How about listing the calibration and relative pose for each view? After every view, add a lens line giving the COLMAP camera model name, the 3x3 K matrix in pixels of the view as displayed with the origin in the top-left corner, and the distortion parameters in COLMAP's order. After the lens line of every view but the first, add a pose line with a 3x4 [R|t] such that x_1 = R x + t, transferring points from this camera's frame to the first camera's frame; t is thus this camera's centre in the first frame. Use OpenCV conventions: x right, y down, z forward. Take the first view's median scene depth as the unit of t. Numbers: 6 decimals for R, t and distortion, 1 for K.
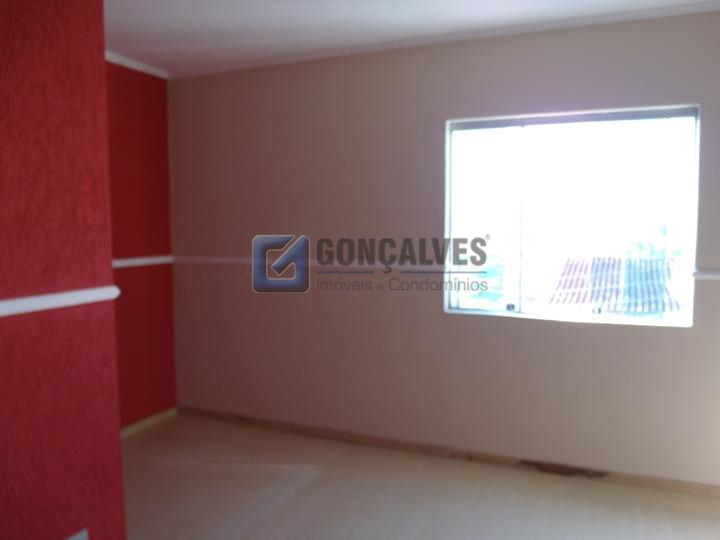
lens RADIAL K [[589.7, 0, 360.7], [0, 589.7, 271.1], [0, 0, 1]] dist [-0.000188, 0.003507]
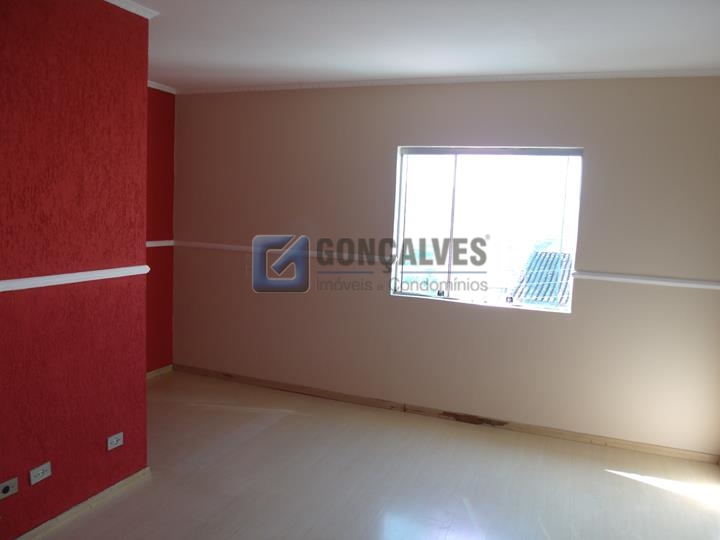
lens RADIAL K [[589.7, 0, 359.2], [0, 589.7, 268.4], [0, 0, 1]] dist [-0.000188, 0.003507]
pose [[0.998498, 0.044037, 0.032592, 0.049443], [-0.044700, 0.998802, 0.019921, -0.017883], [-0.031676, -0.021348, 0.999270, -0.444587]]
